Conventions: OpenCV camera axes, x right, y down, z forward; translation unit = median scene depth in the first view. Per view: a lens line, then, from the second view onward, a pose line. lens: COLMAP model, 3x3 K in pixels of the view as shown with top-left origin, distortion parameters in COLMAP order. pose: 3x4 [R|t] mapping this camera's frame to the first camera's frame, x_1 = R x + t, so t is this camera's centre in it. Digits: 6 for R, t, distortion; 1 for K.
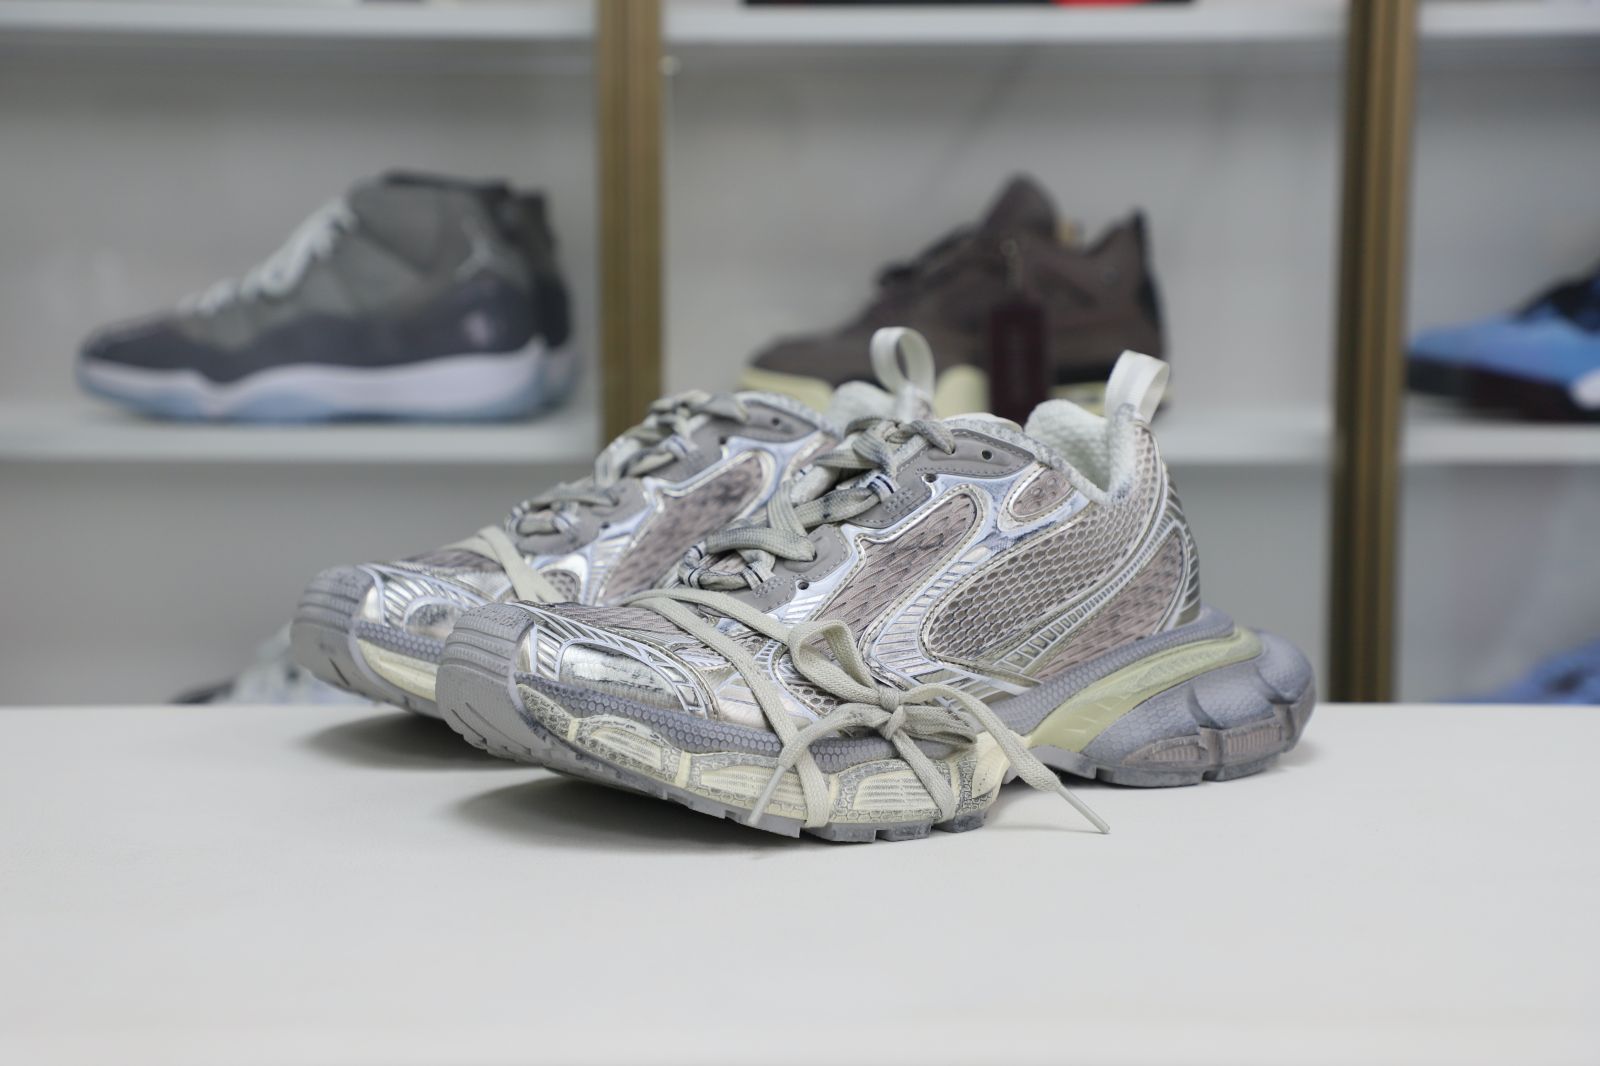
lens RADIAL K [[2652.1, 0, 800.0], [0, 2652.1, 533.0], [0, 0, 1]] dist [0.064486, -0.030528]
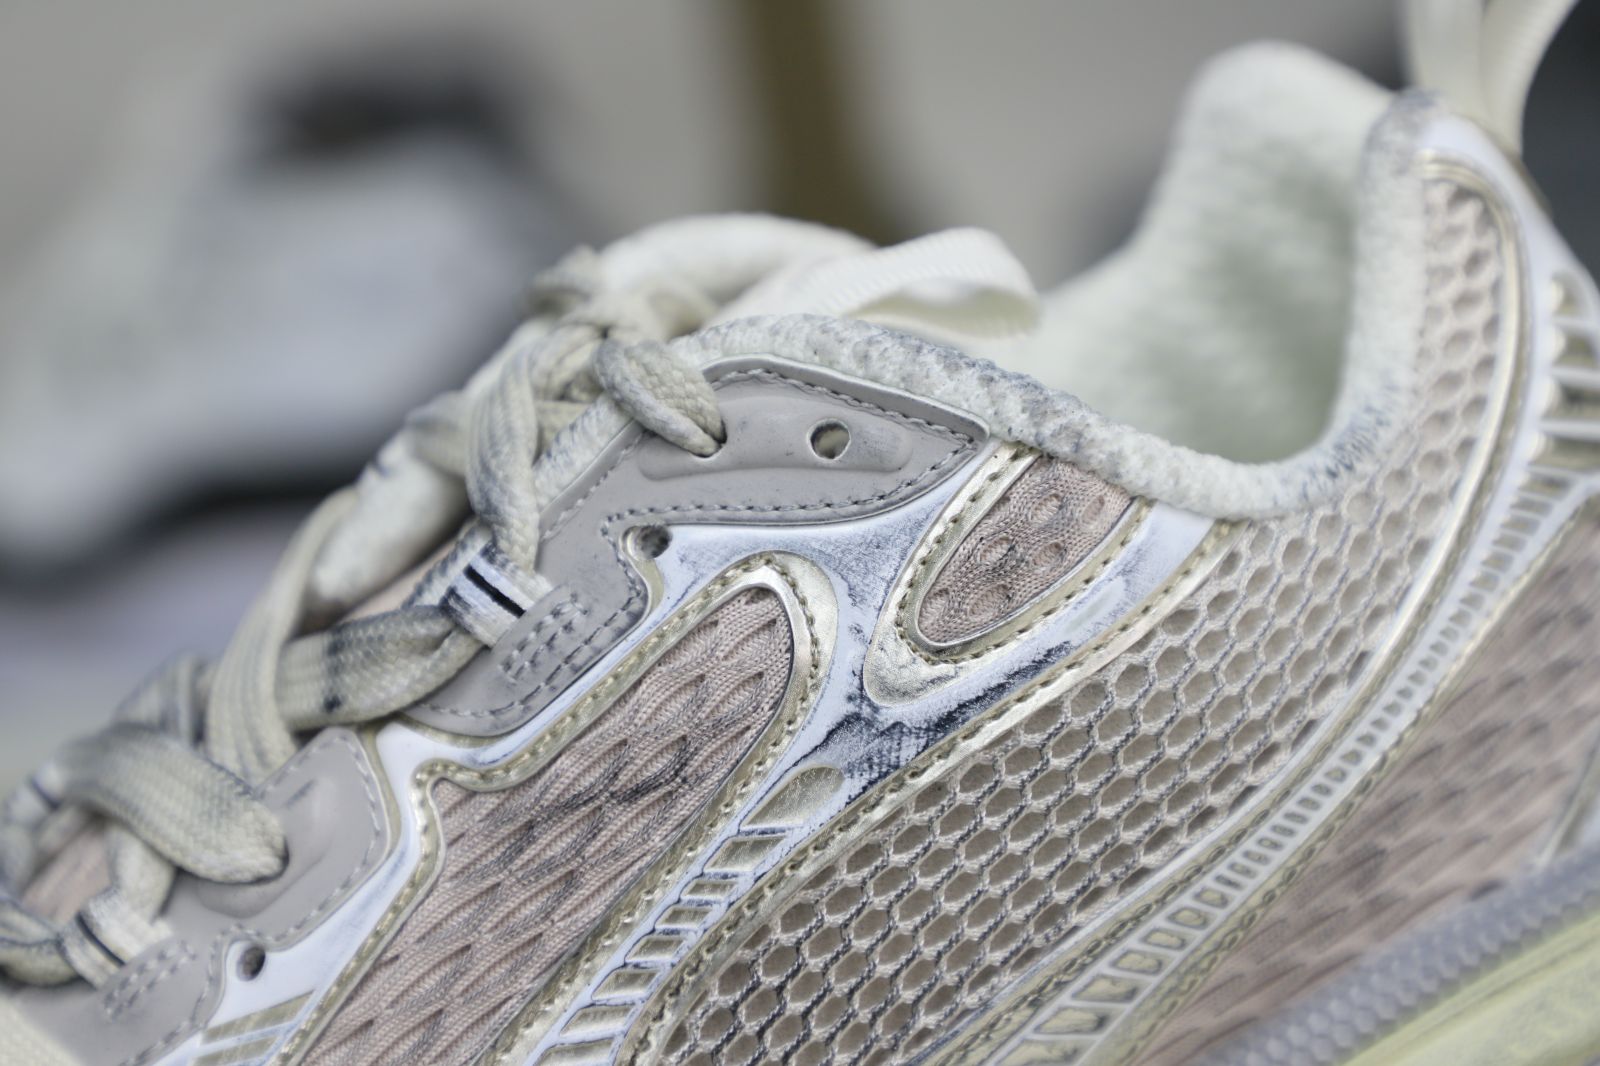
lens RADIAL K [[4082.0, 0, 767.0], [0, 4082.0, 504.7], [0, 0, 1]] dist [0.356363, 0.522955]
pose [[0.953513, -0.073713, -0.292196, 0.214383], [0.149063, 0.958062, 0.244741, -0.148195], [0.261901, -0.276920, 0.924512, 0.600420]]
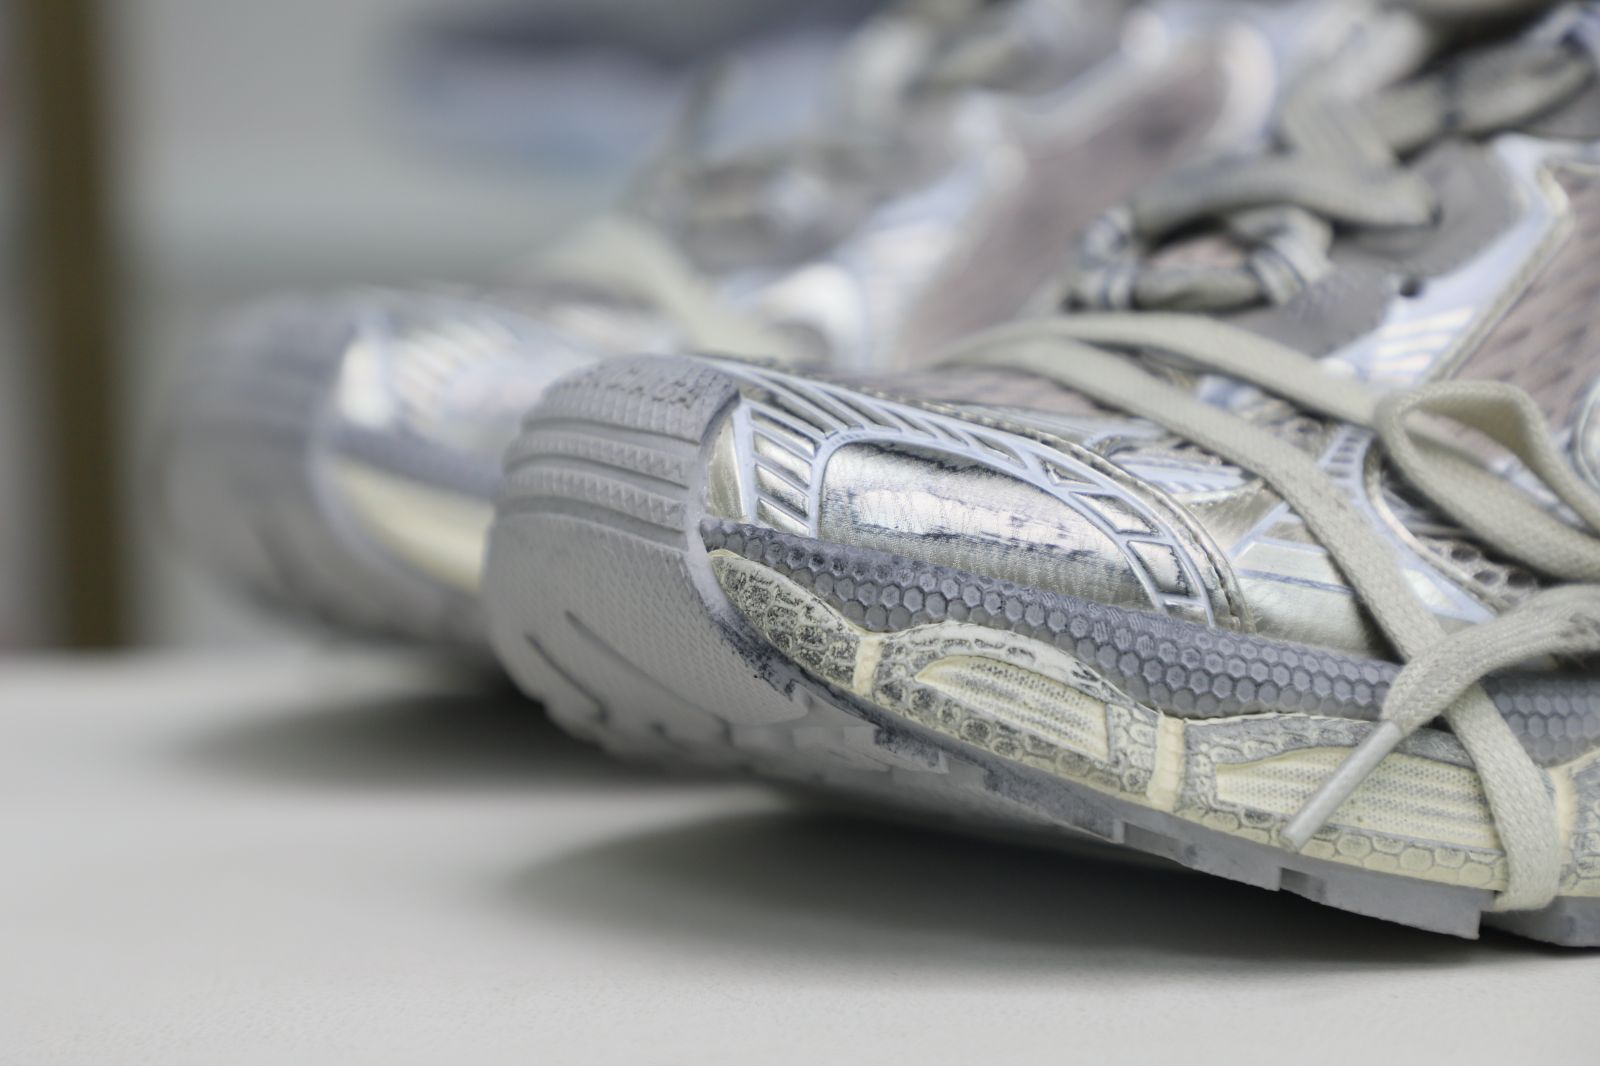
lens RADIAL K [[4082.0, 0, 767.0], [0, 4082.0, 504.7], [0, 0, 1]] dist [0.356363, 0.522955]
pose [[0.998904, -0.032244, -0.033935, -0.076452], [0.032643, 0.999403, 0.011295, 0.042987], [0.033551, -0.012390, 0.999360, 0.406506]]
